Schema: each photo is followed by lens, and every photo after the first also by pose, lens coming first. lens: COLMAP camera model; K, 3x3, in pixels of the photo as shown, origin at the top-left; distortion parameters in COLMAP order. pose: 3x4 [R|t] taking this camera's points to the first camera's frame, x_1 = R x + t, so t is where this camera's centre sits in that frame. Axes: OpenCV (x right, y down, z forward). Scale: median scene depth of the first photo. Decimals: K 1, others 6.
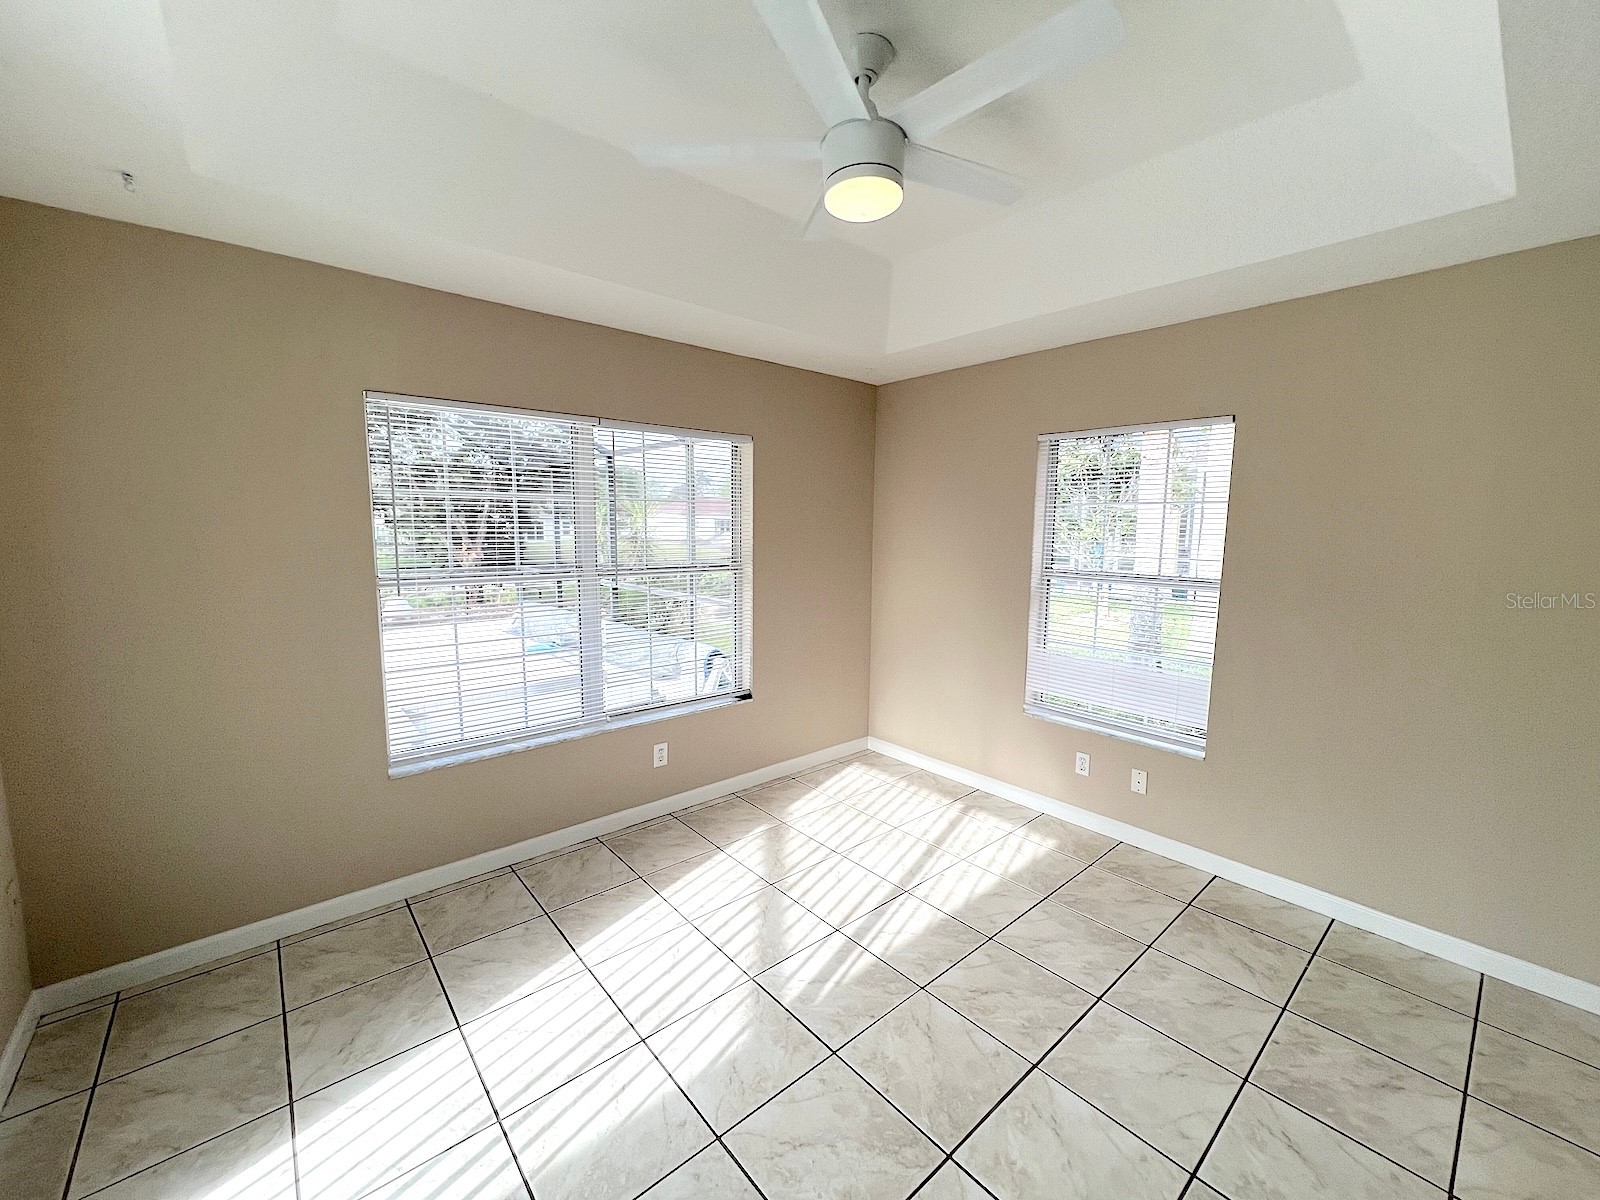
lens RADIAL K [[637.8, 0, 799.5], [0, 637.8, 612.6], [0, 0, 1]] dist [-0.000769, -0.000139]
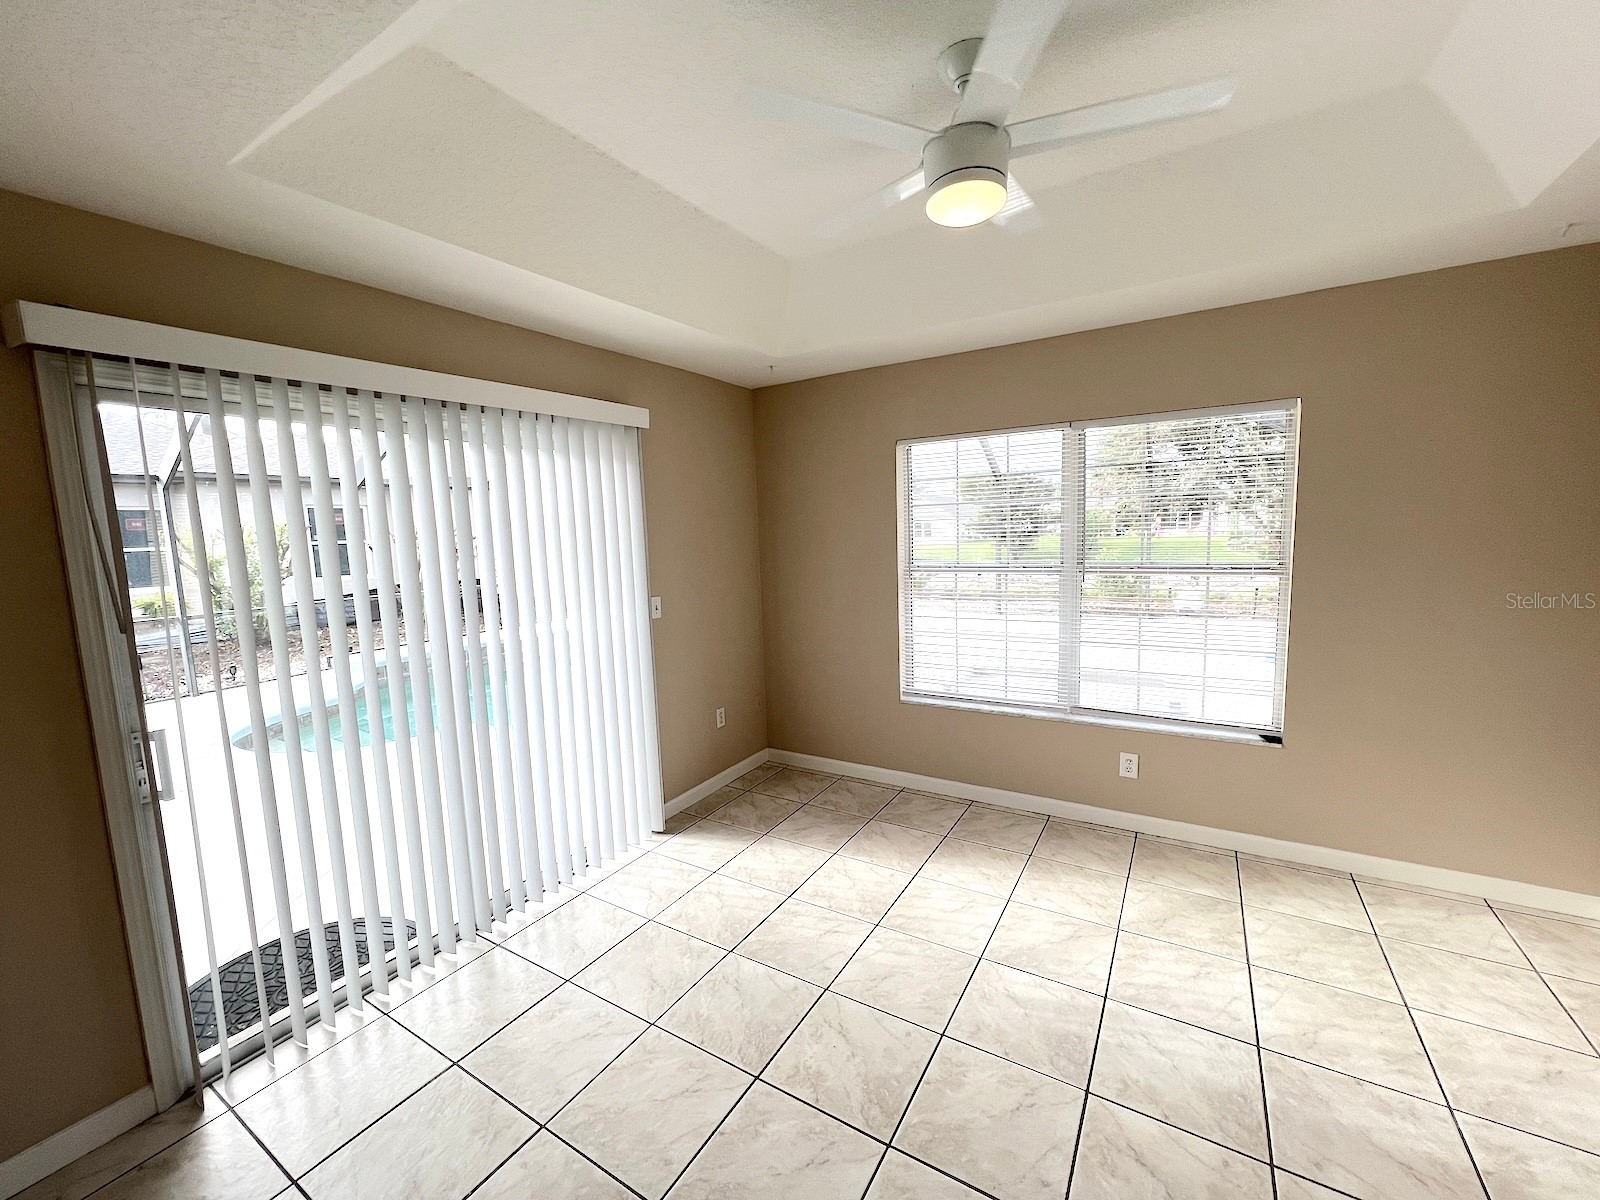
lens RADIAL K [[640.0, 0, 795.8], [0, 640.0, 601.0], [0, 0, 1]] dist [-0.002648, -0.000123]
pose [[0.301648, 0.090596, -0.949105, 0.597721], [-0.092637, 0.993550, 0.065397, -0.040627], [0.948908, 0.068196, 0.308095, 0.263419]]
